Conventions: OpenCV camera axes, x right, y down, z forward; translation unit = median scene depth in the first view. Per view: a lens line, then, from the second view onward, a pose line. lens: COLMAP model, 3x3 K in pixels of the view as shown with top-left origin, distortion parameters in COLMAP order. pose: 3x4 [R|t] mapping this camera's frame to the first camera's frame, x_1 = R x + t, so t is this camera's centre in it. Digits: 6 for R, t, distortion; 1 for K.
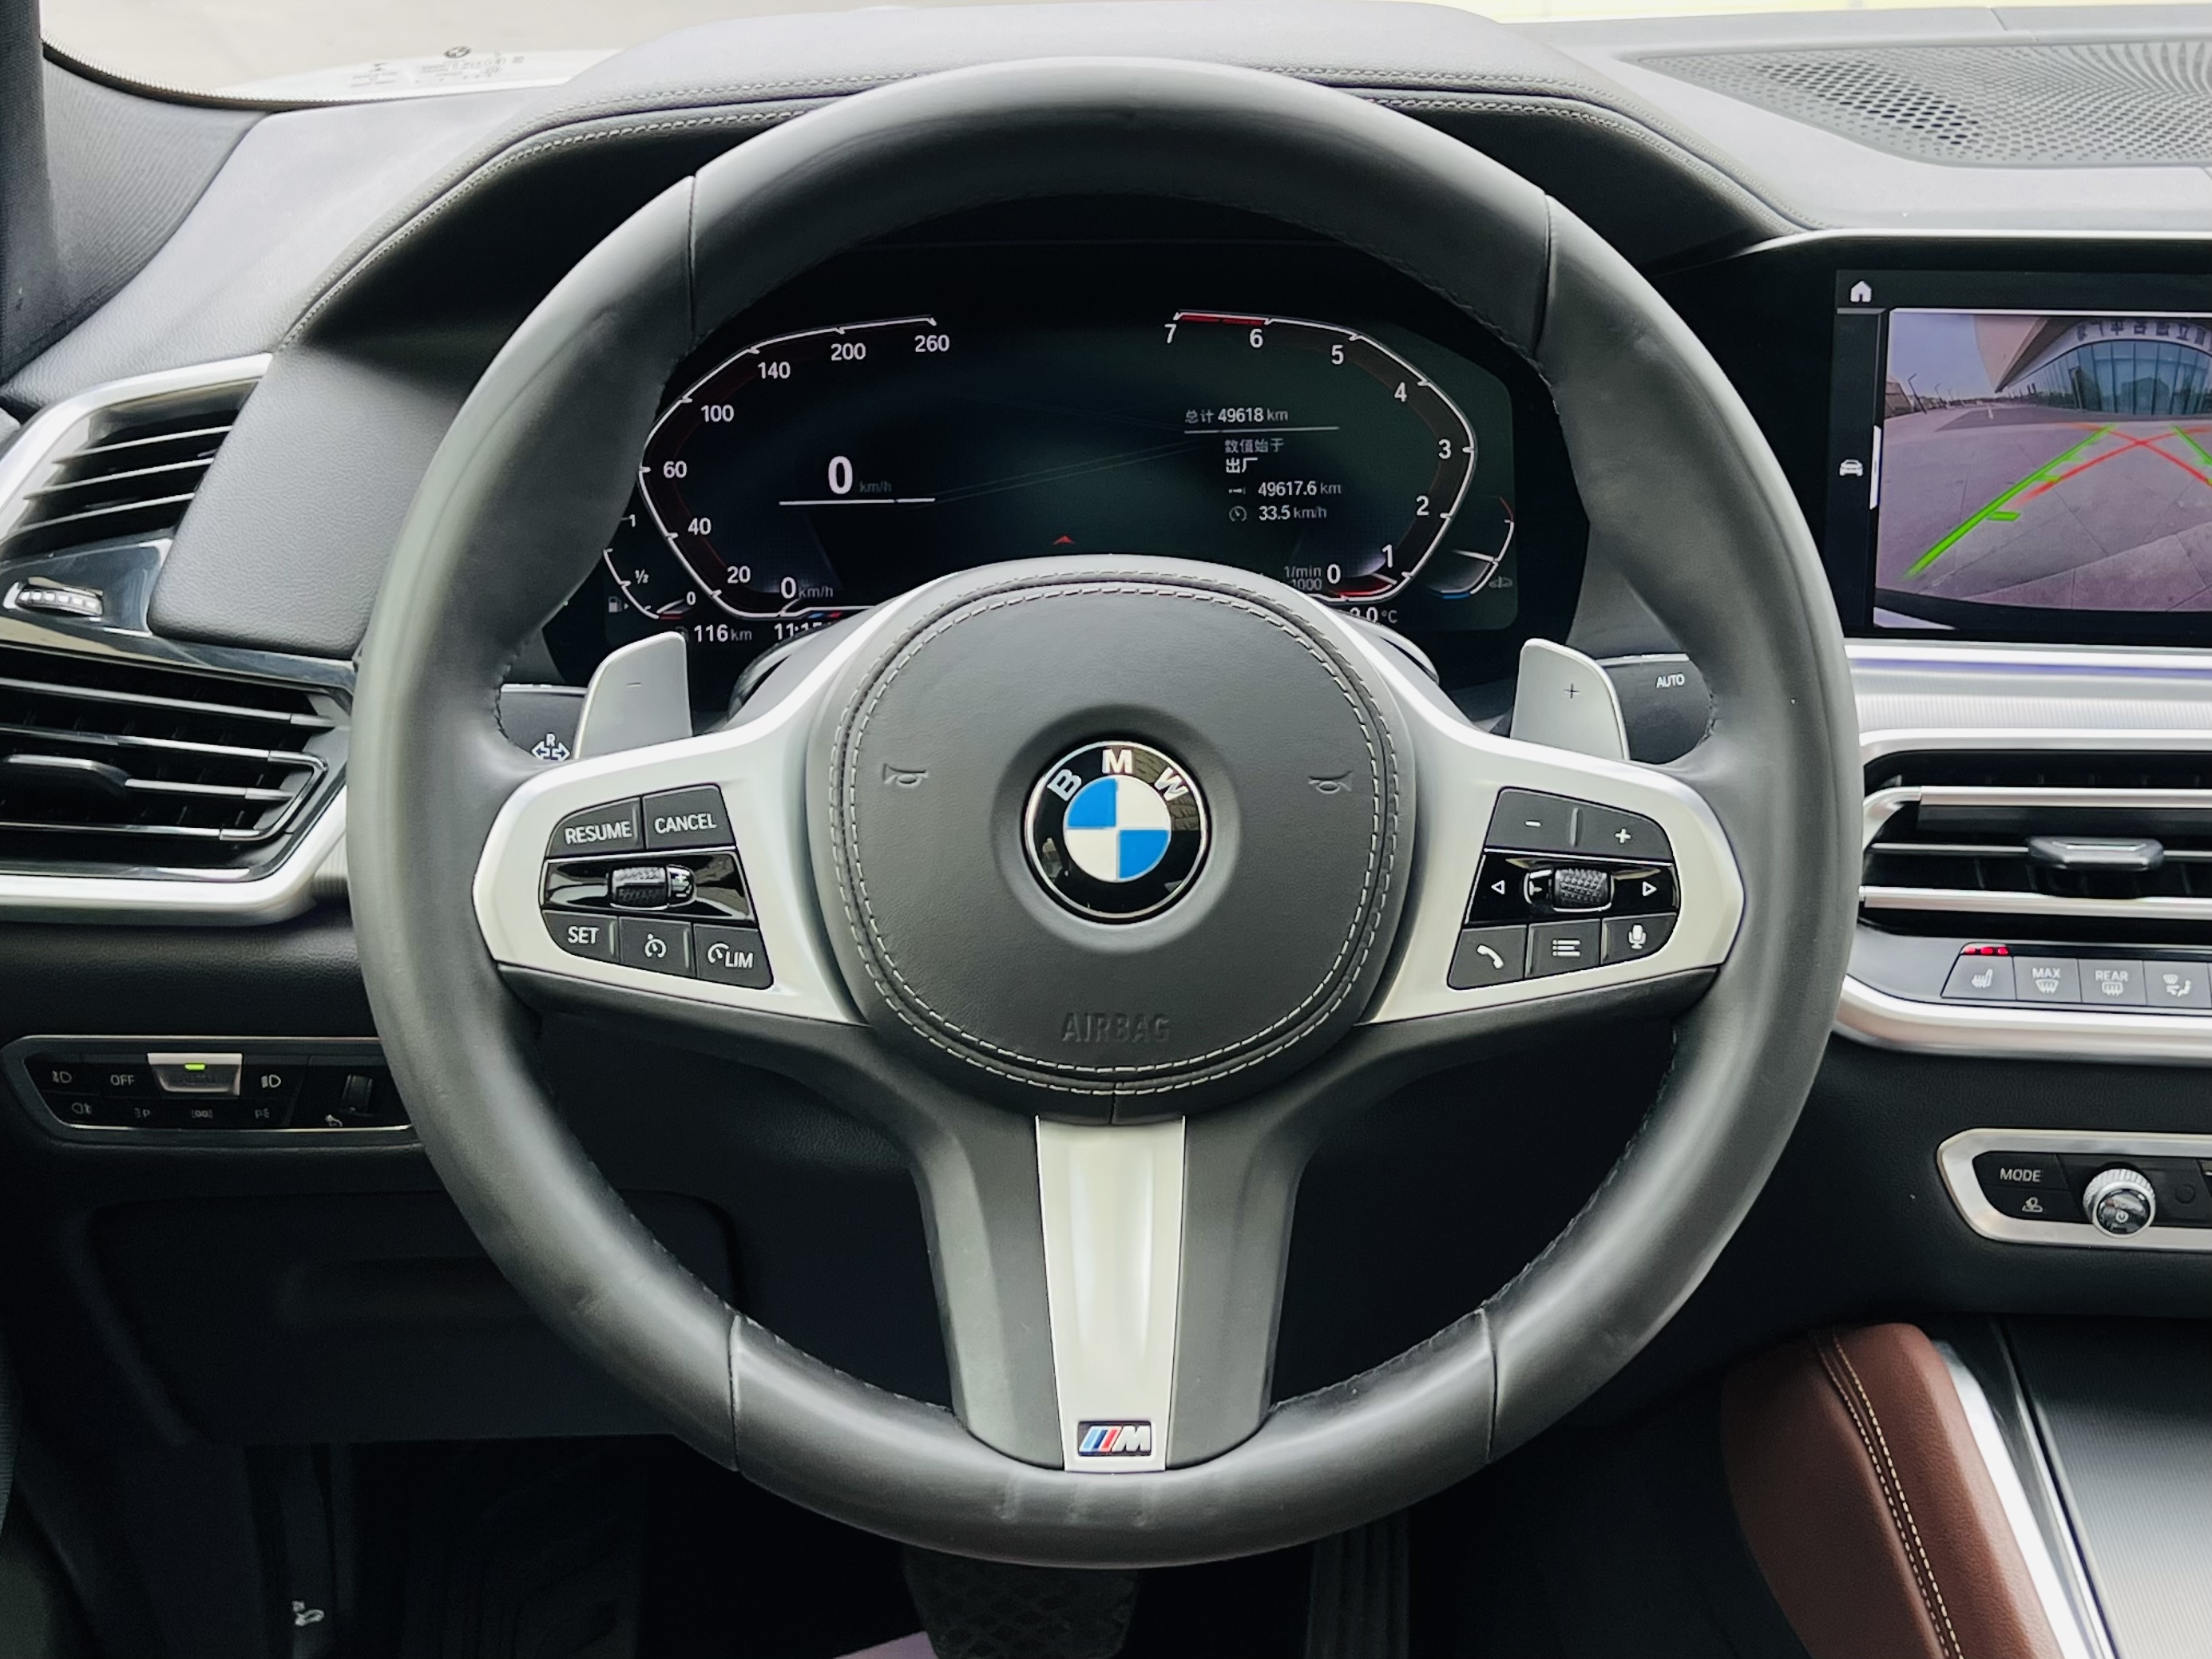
lens RADIAL K [[3454.8, 0, 1106.0], [0, 3454.8, 829.5], [0, 0, 1]] dist [0.163995, -0.186621]
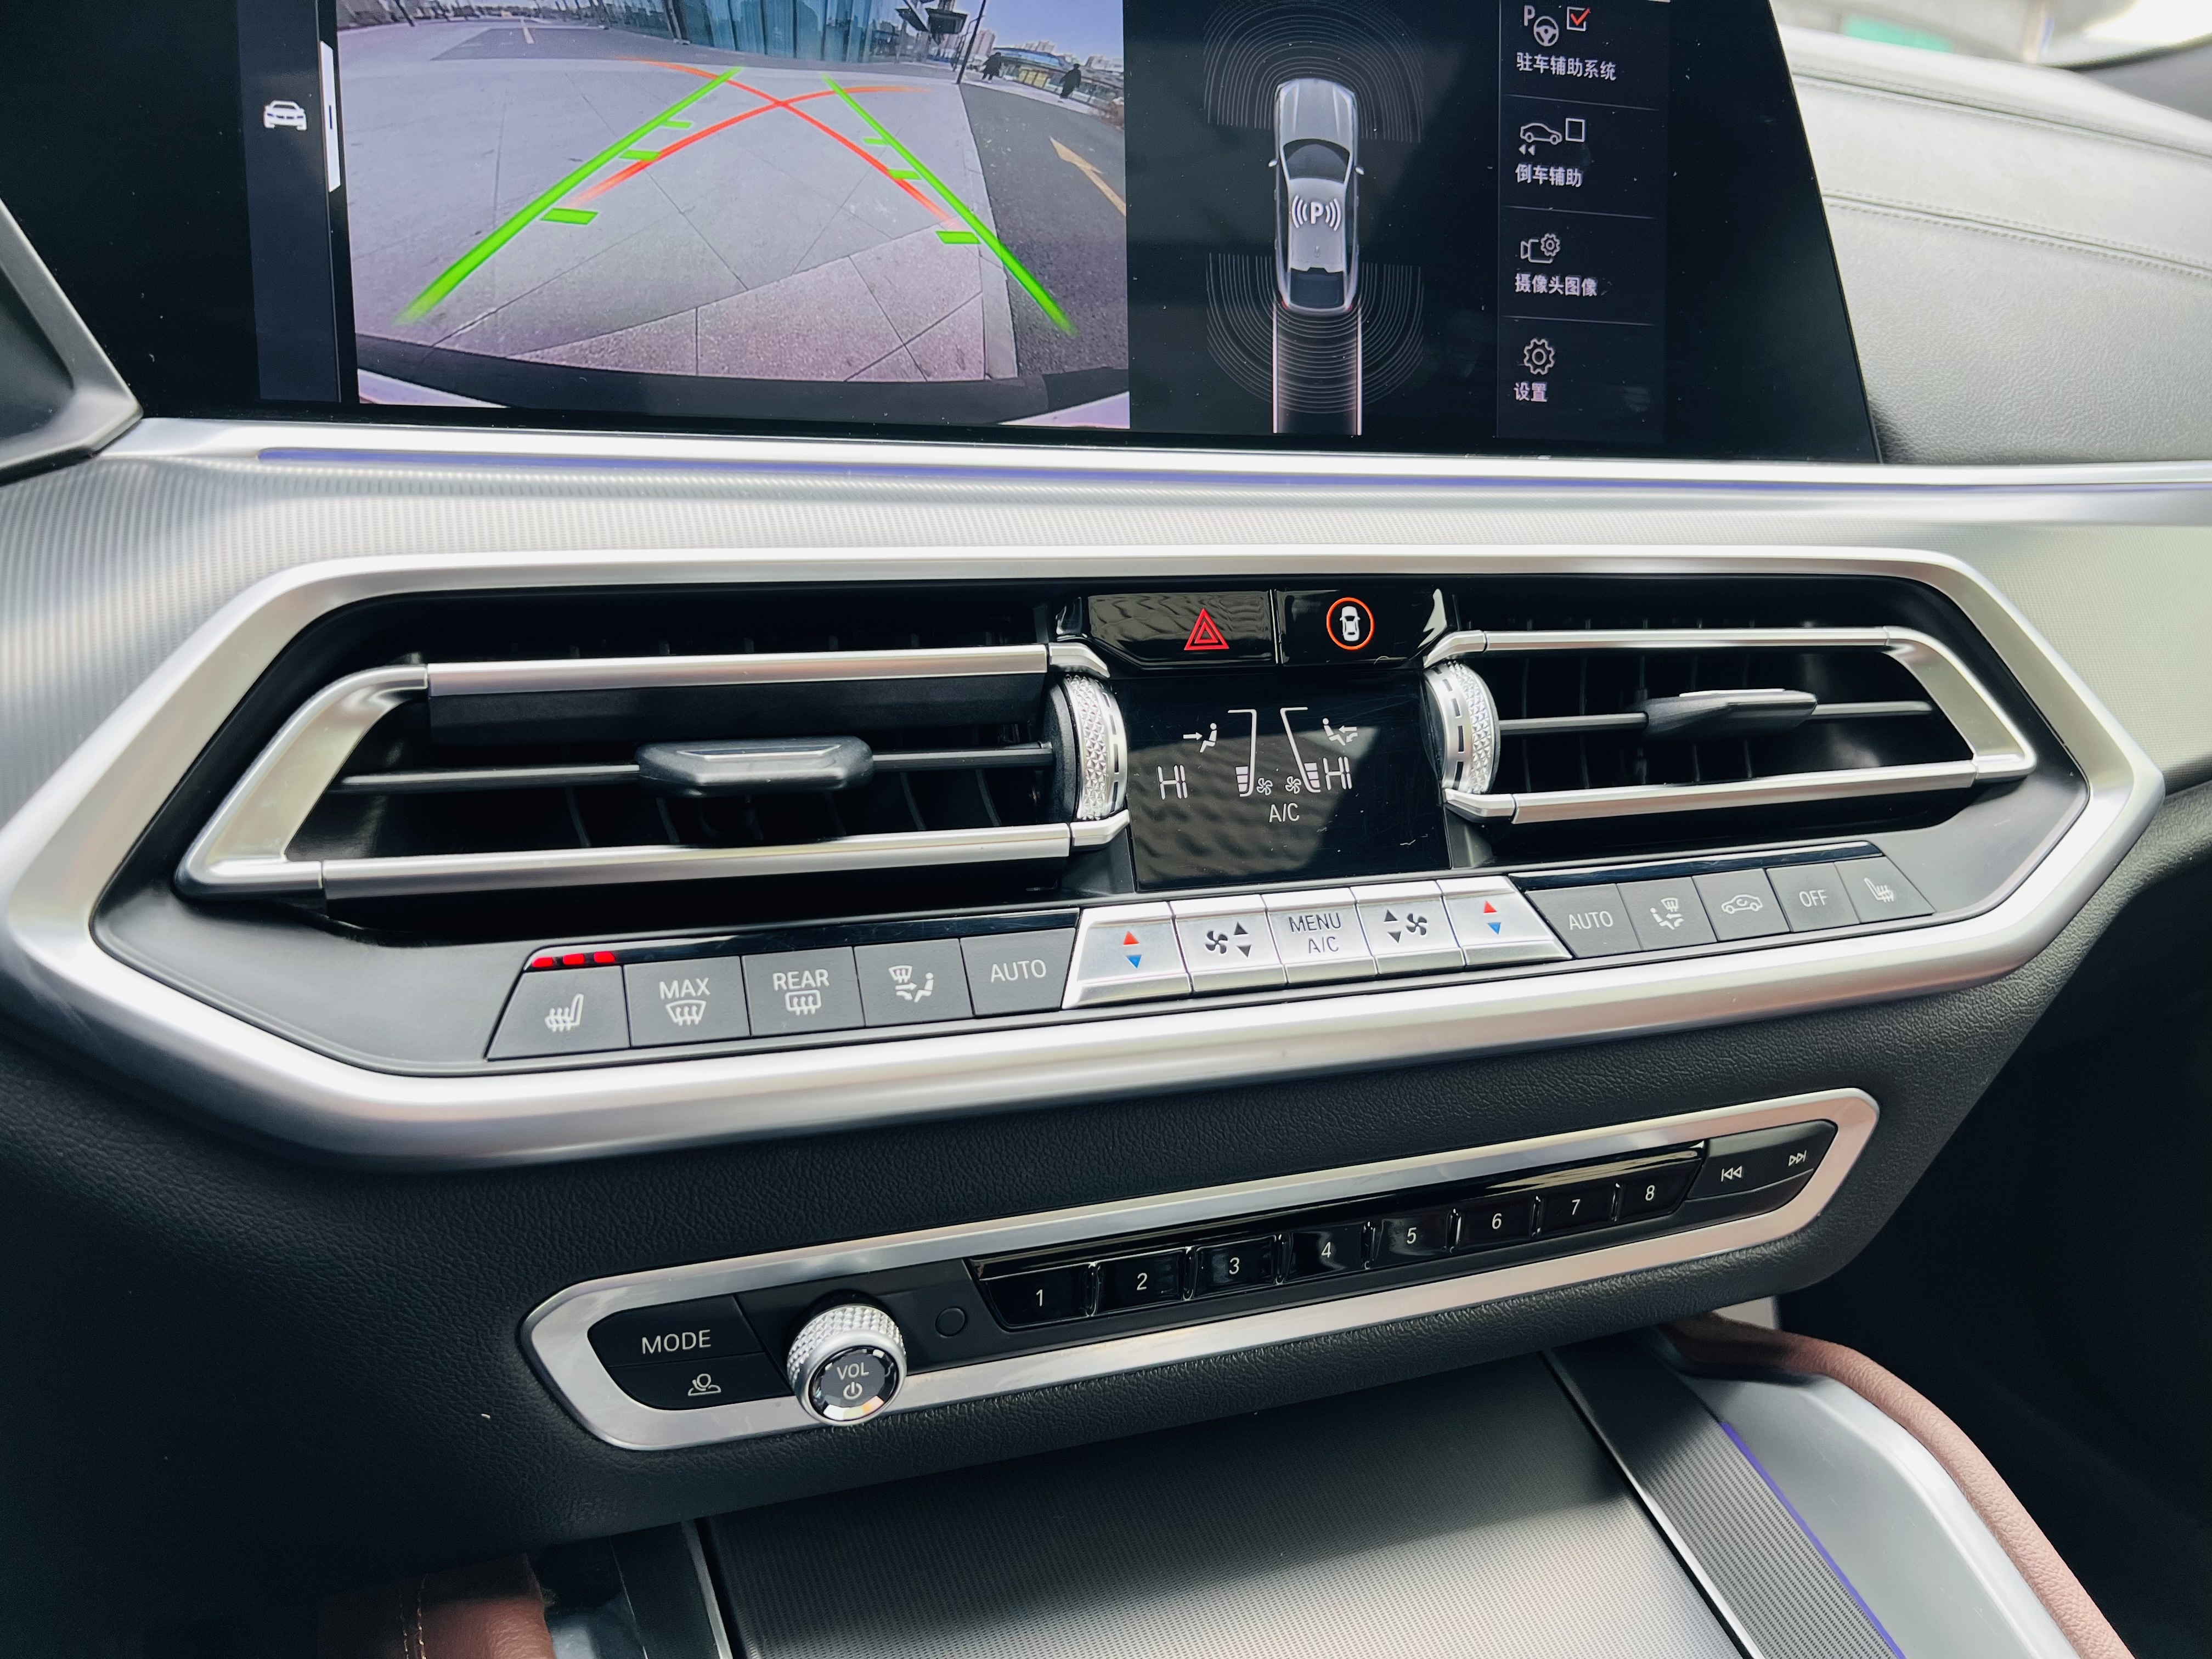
lens RADIAL K [[1841.8, 0, 1215.2], [0, 1841.8, 836.7], [0, 0, 1]] dist [0.003691, -0.000042]
pose [[0.890817, -0.084879, 0.446363, 0.214533], [0.075595, 0.996391, 0.038605, 0.012336], [-0.448029, -0.000647, 0.894019, 0.698595]]
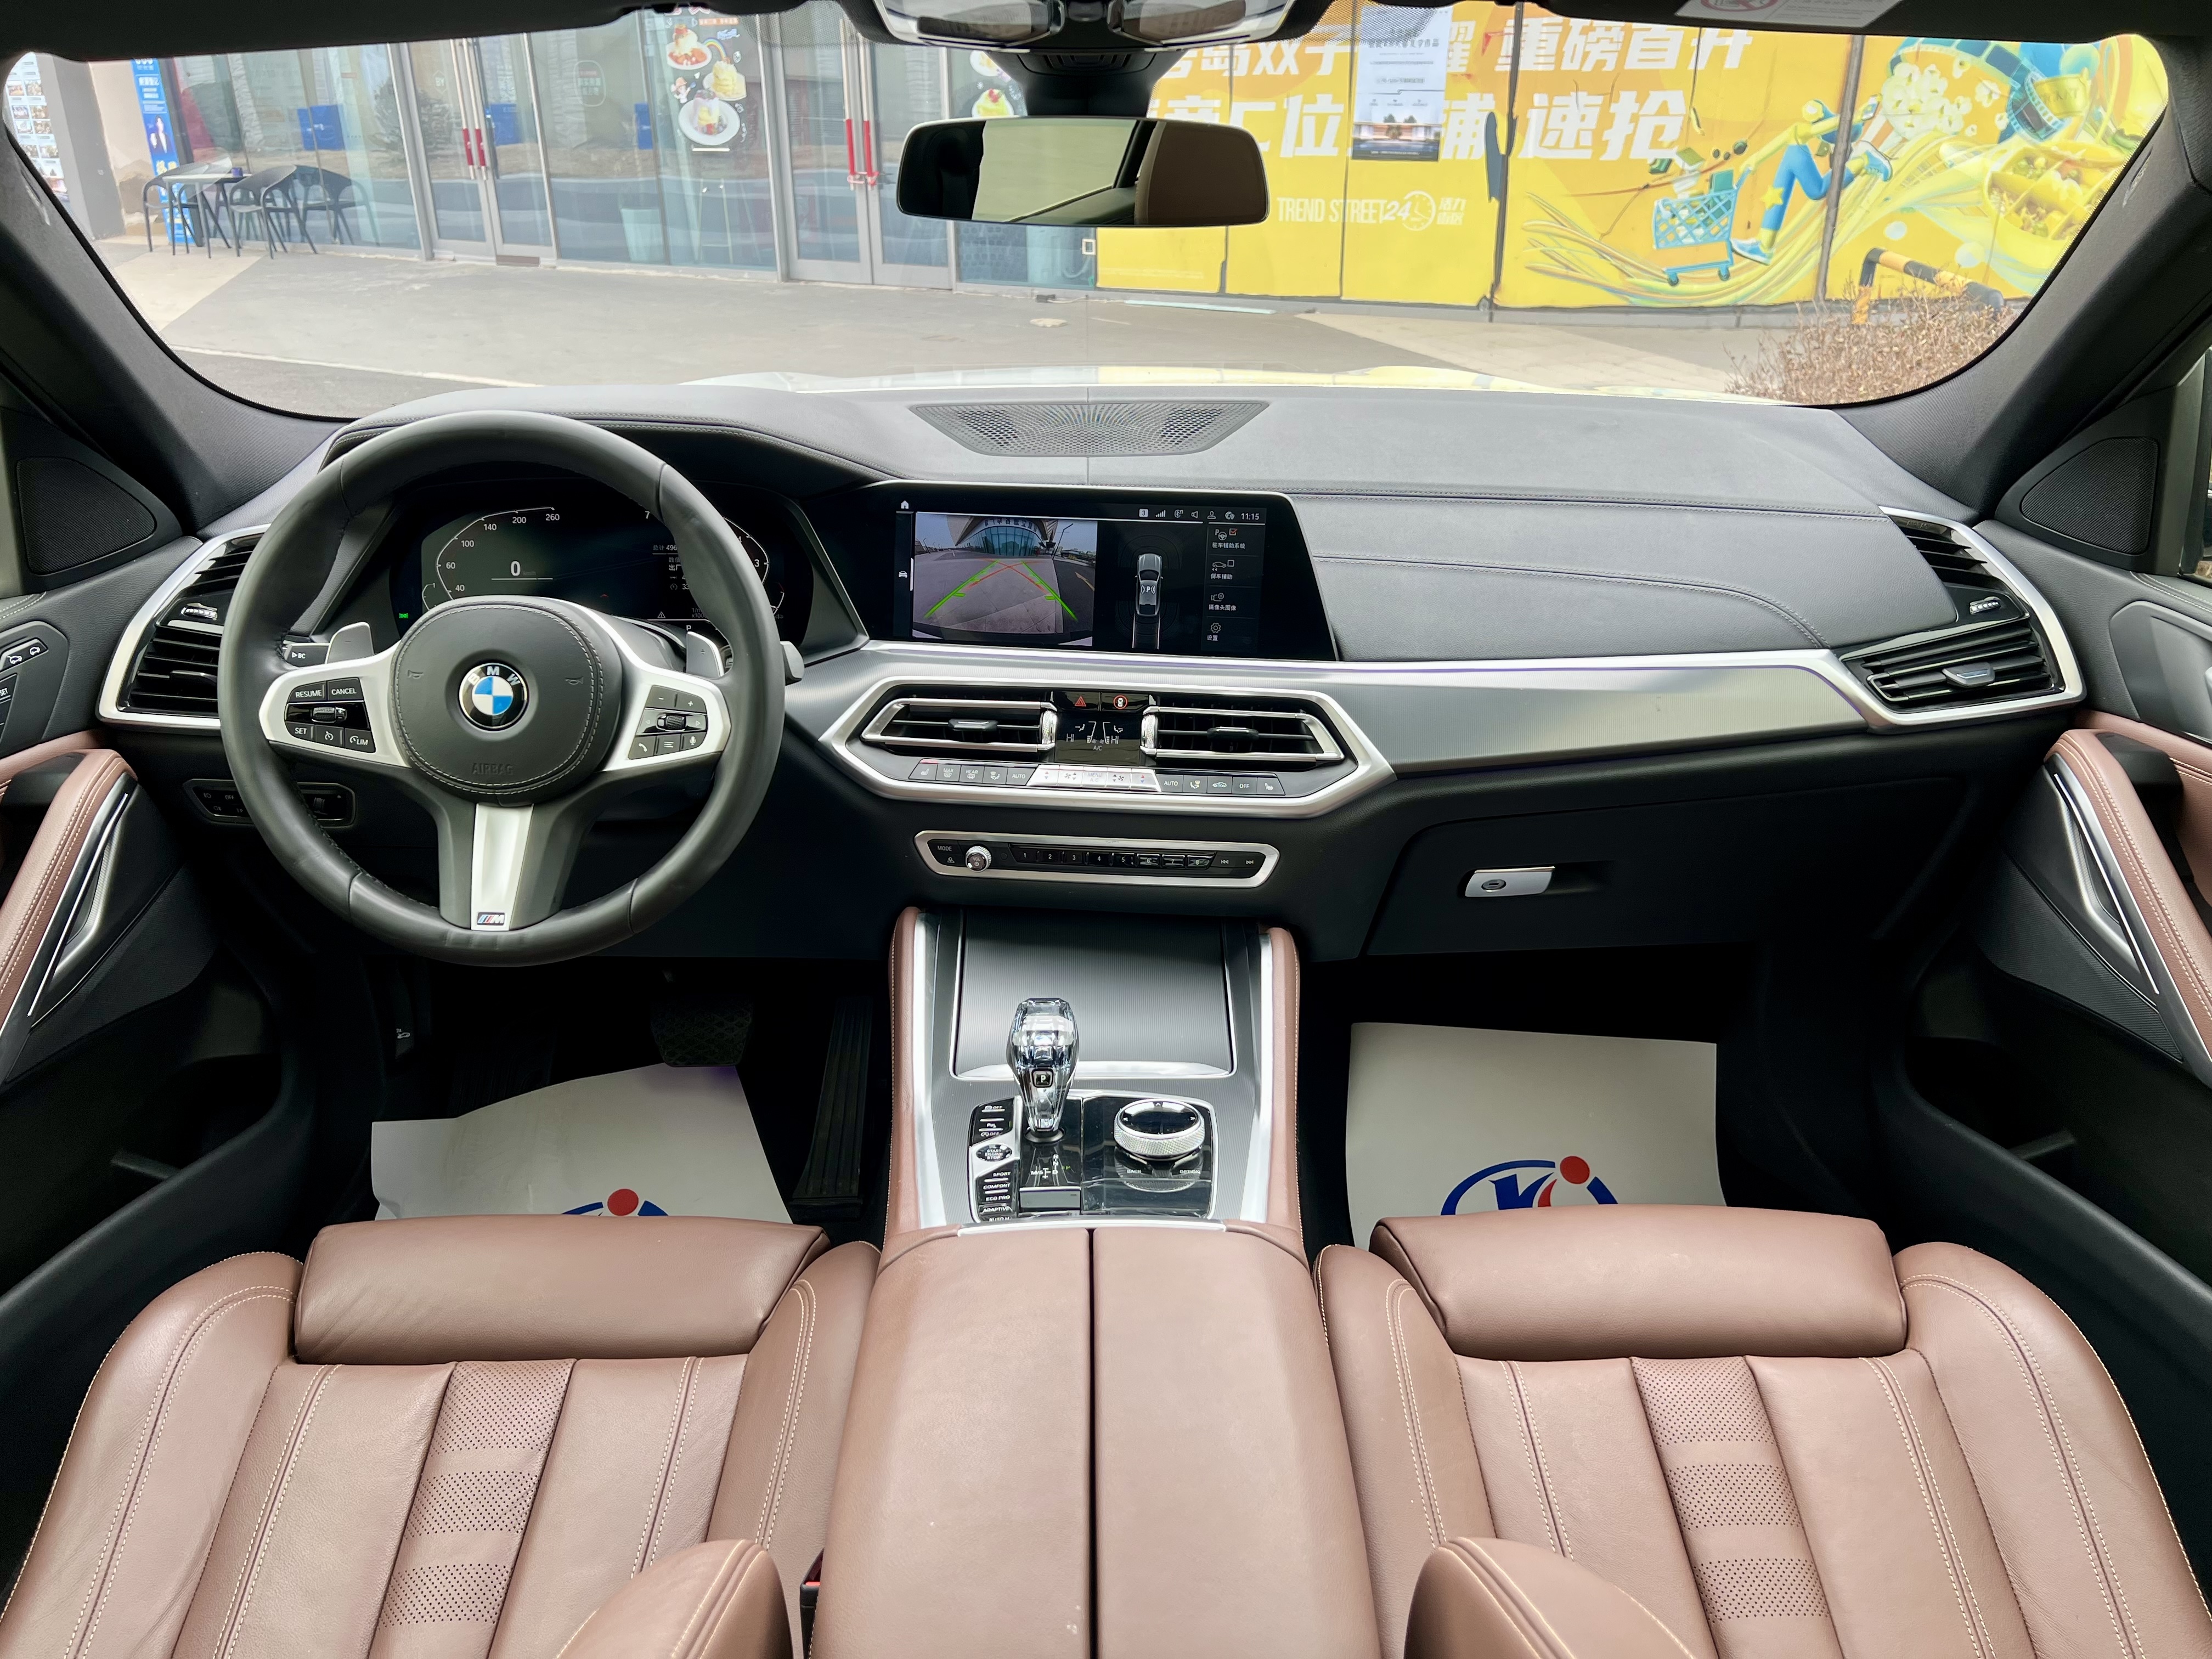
lens RADIAL K [[1666.5, 0, 1103.8], [0, 1666.5, 869.9], [0, 0, 1]] dist [0.008141, 0.001918]
pose [[0.999550, 0.022094, -0.020269, 0.408564], [-0.020876, 0.998071, 0.058467, 0.039858], [0.021521, -0.058018, 0.998084, -0.239823]]
